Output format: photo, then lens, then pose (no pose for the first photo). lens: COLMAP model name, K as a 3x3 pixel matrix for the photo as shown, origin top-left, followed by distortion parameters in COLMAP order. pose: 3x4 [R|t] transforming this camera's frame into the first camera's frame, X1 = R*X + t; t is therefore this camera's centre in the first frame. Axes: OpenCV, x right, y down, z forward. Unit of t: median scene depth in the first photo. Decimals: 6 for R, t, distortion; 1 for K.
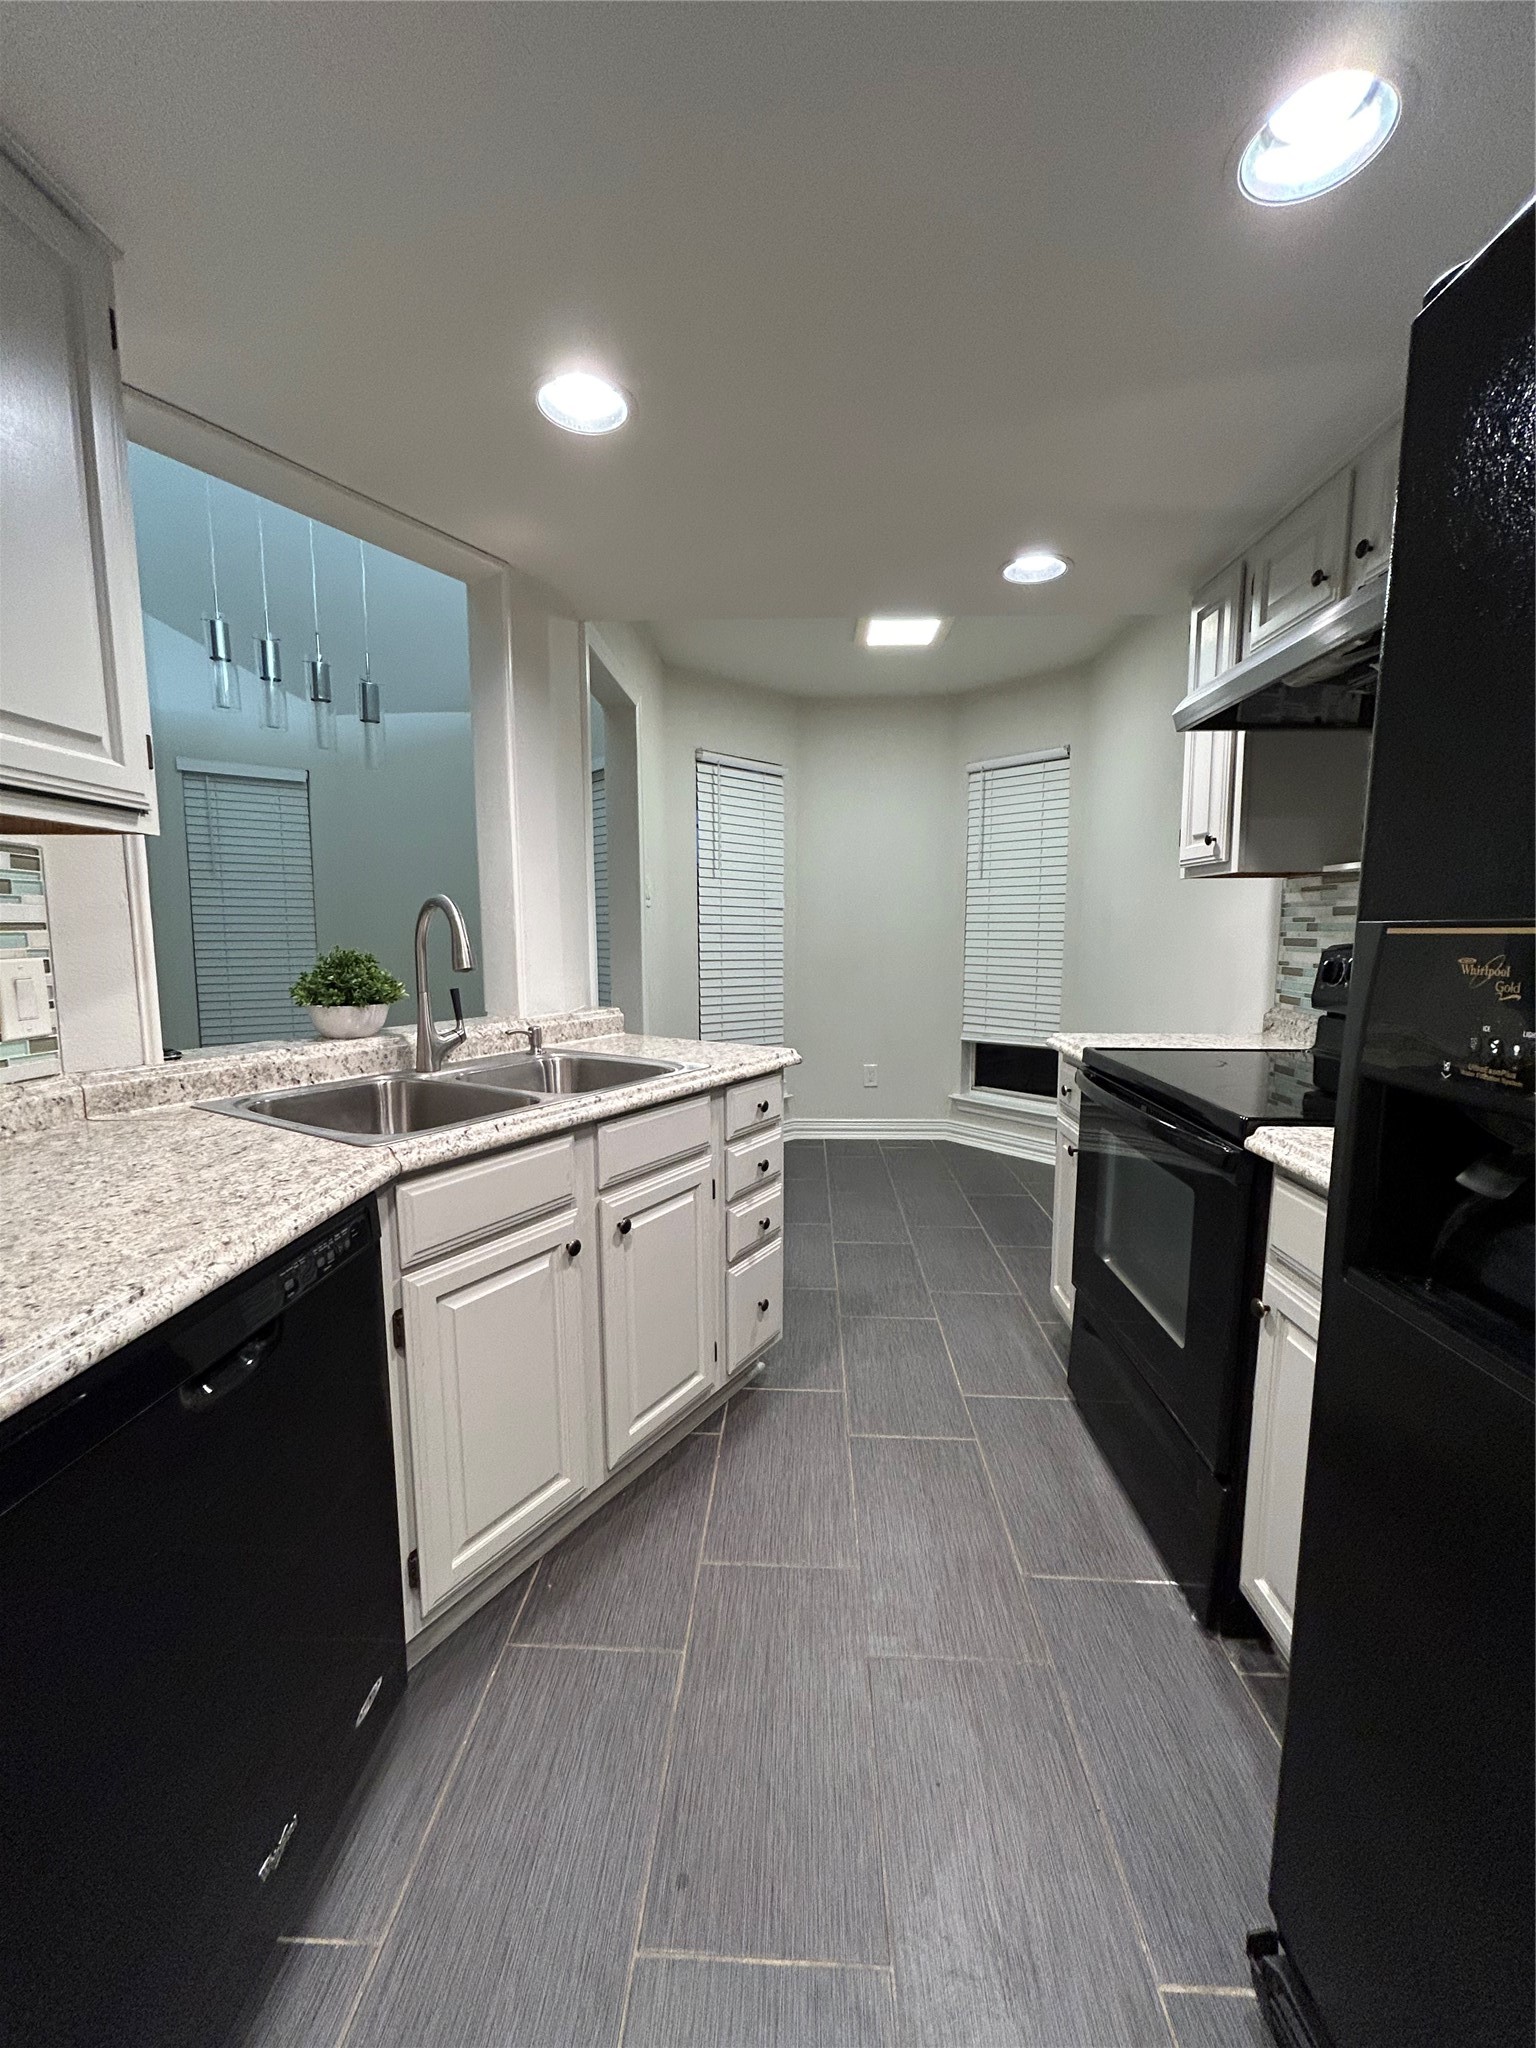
lens RADIAL K [[826.8, 0, 771.6], [0, 826.8, 1023.7], [0, 0, 1]] dist [-0.001403, 0.000367]
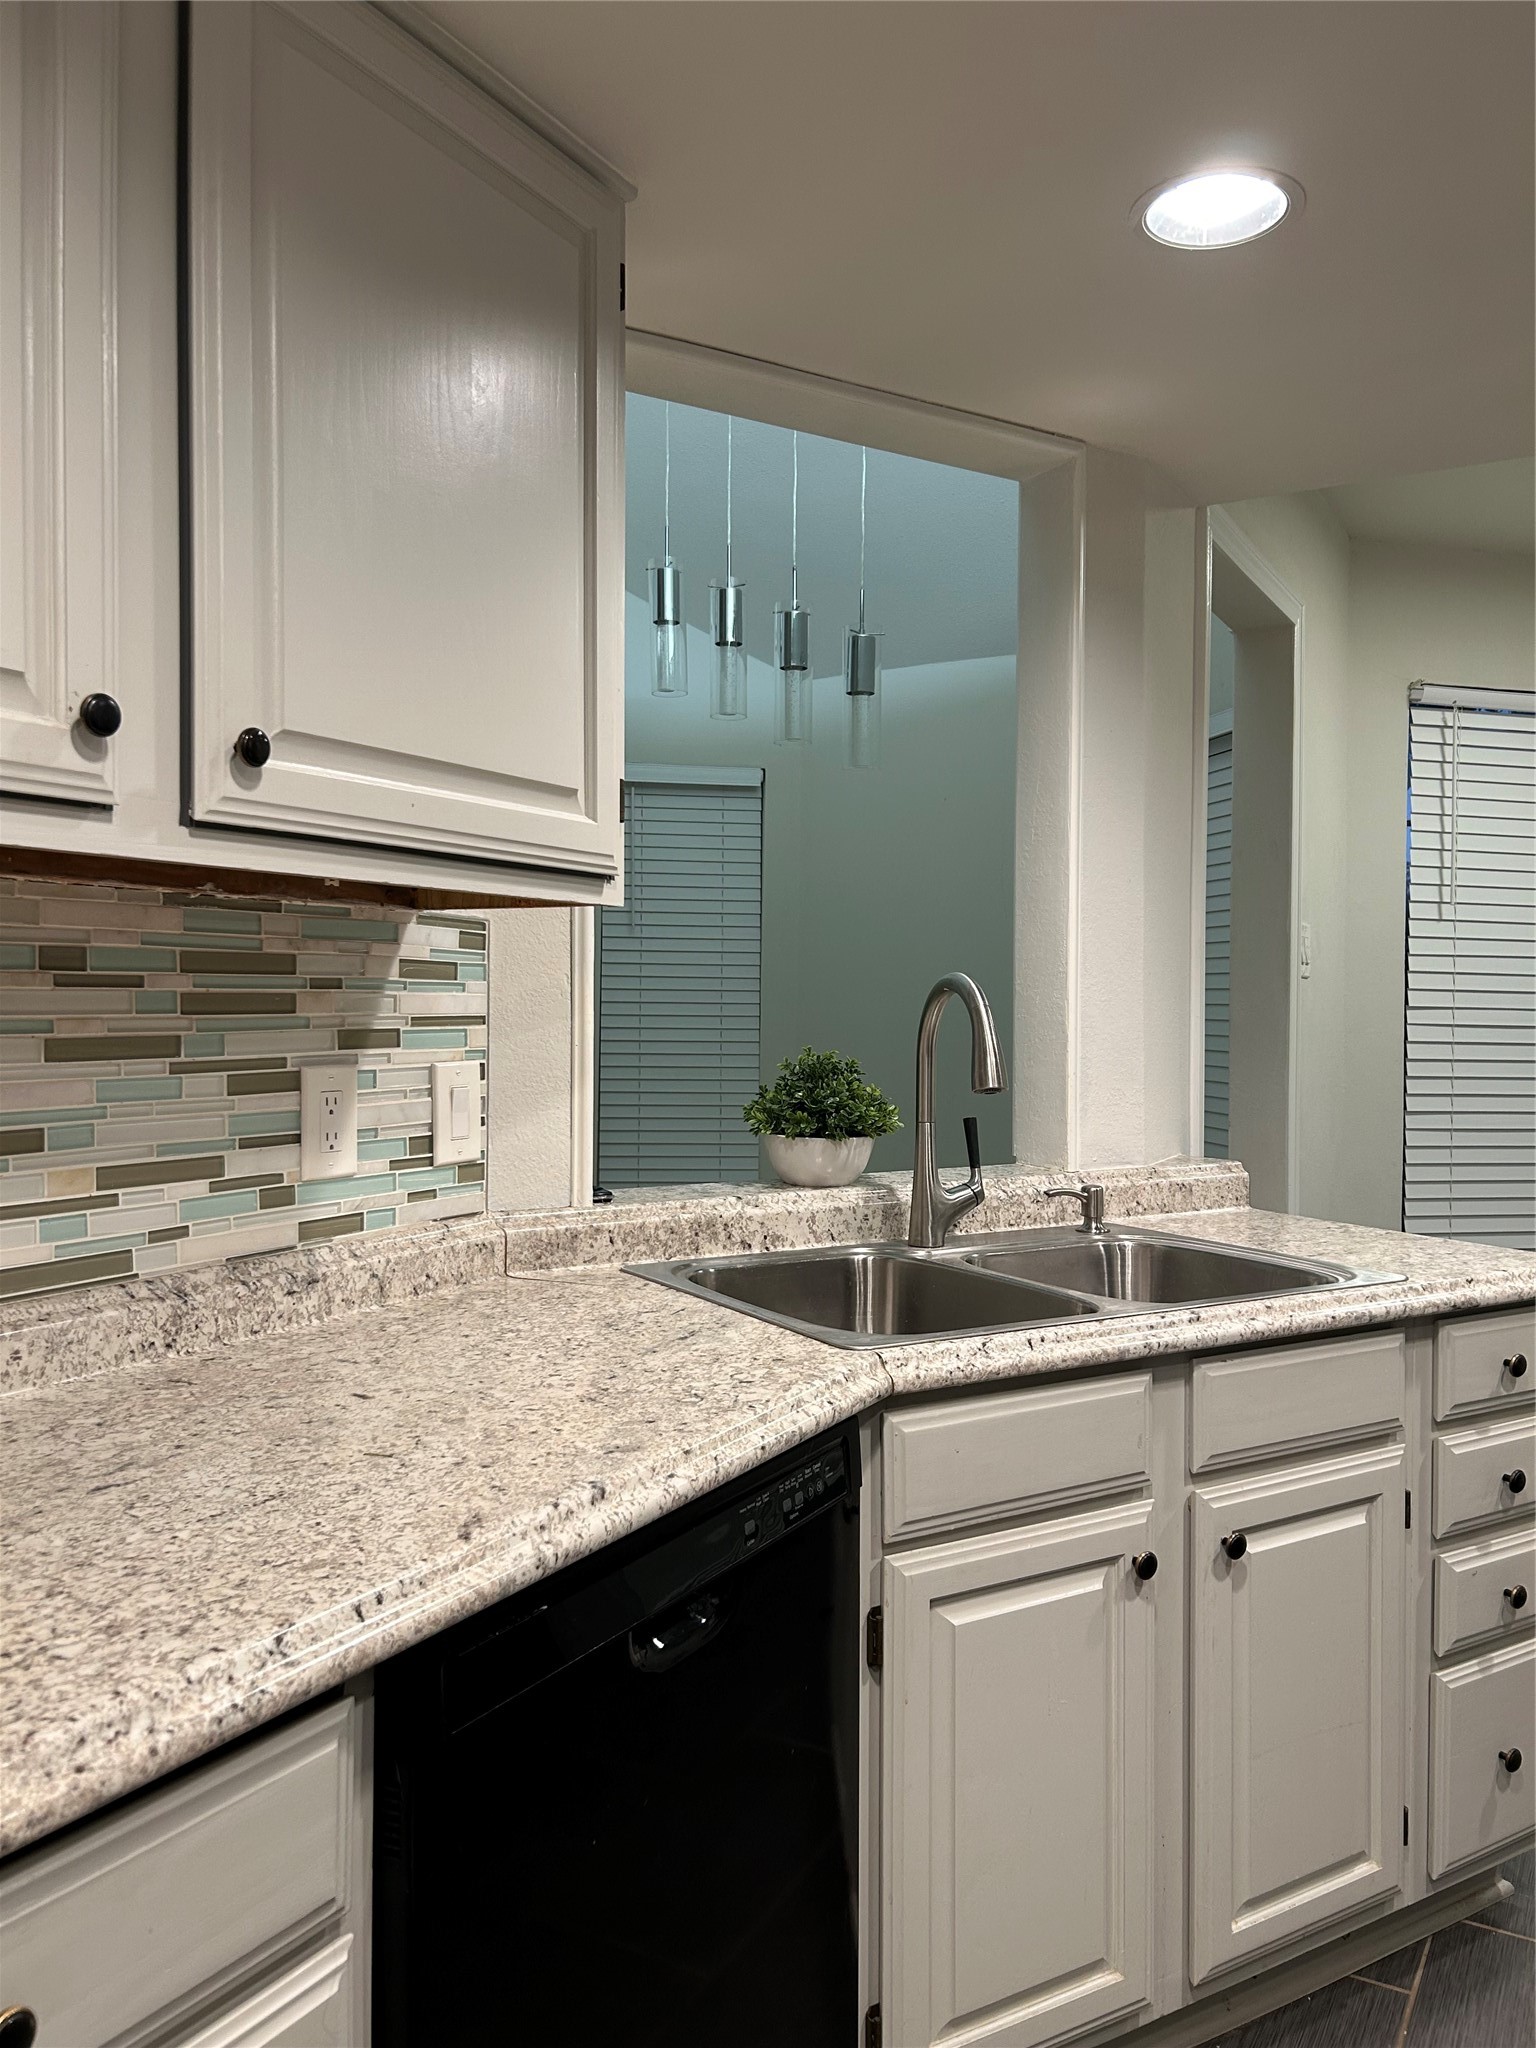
lens RADIAL K [[1546.6, 0, 795.2], [0, 1546.6, 1034.7], [0, 0, 1]] dist [0.068598, -0.080989]
pose [[0.892238, 0.015804, -0.451288, 0.031632], [-0.058515, 0.995008, -0.080845, -0.002372], [0.447757, 0.098540, 0.888709, -0.126599]]
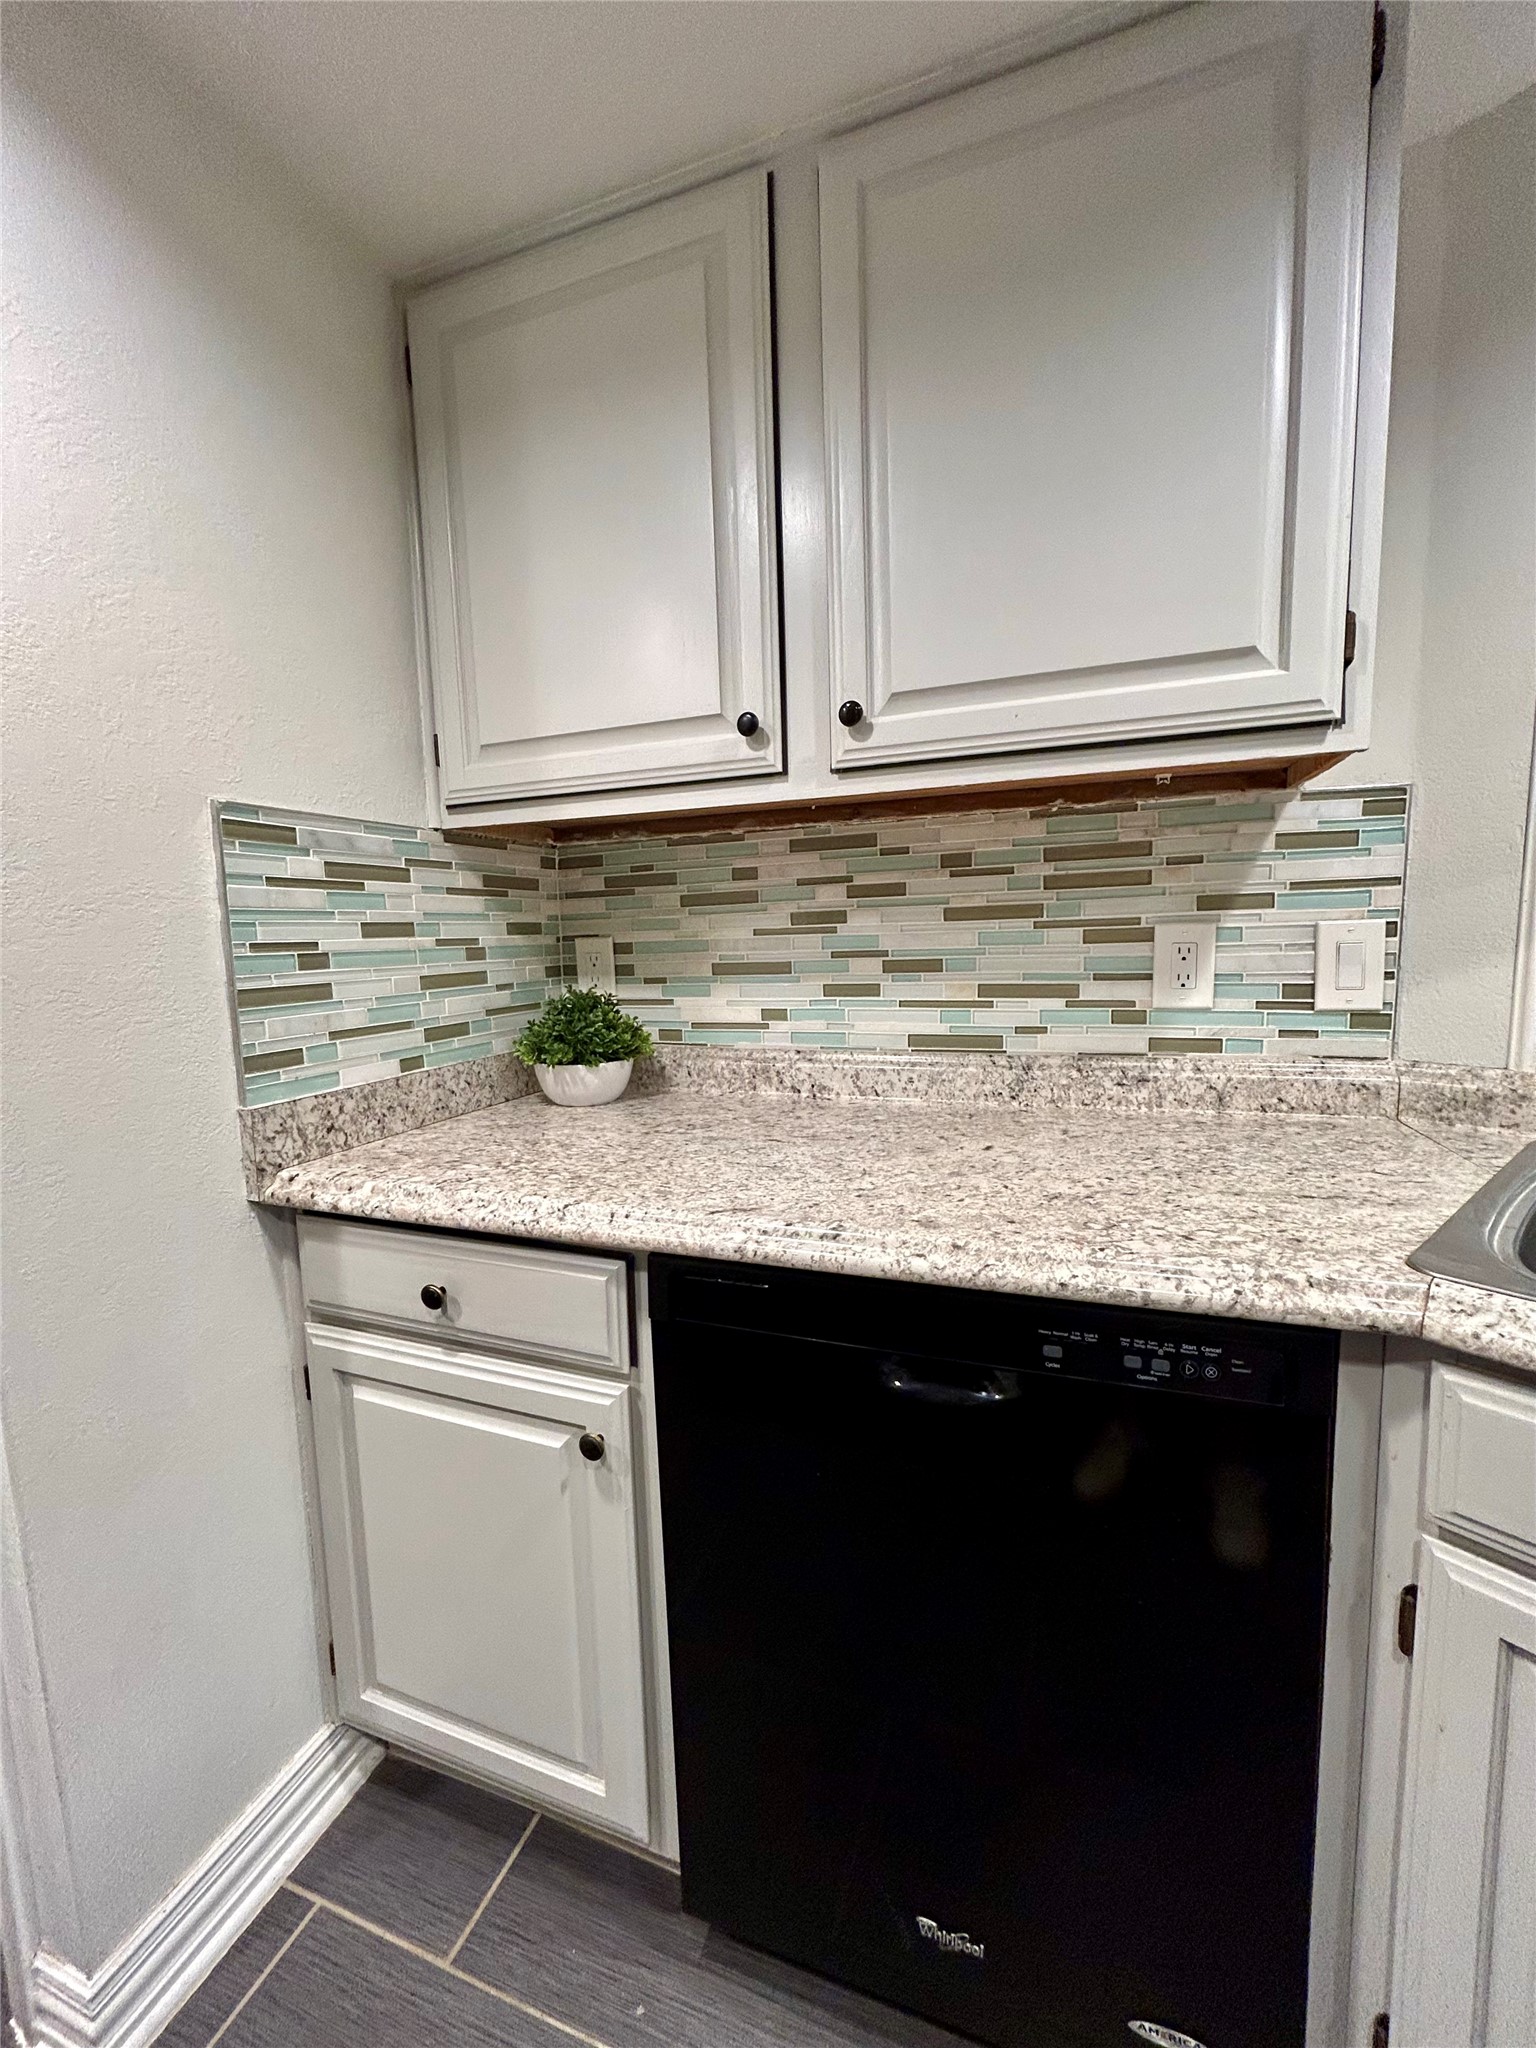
lens RADIAL K [[832.0, 0, 768.0], [0, 832.0, 1024.0], [0, 0, 1]] dist [0.000329, 0.000613]
pose [[-0.310283, 0.116027, -0.943537, 0.096819], [-0.078176, 0.986048, 0.146963, -0.037764], [0.947424, 0.119362, -0.296883, 0.512615]]
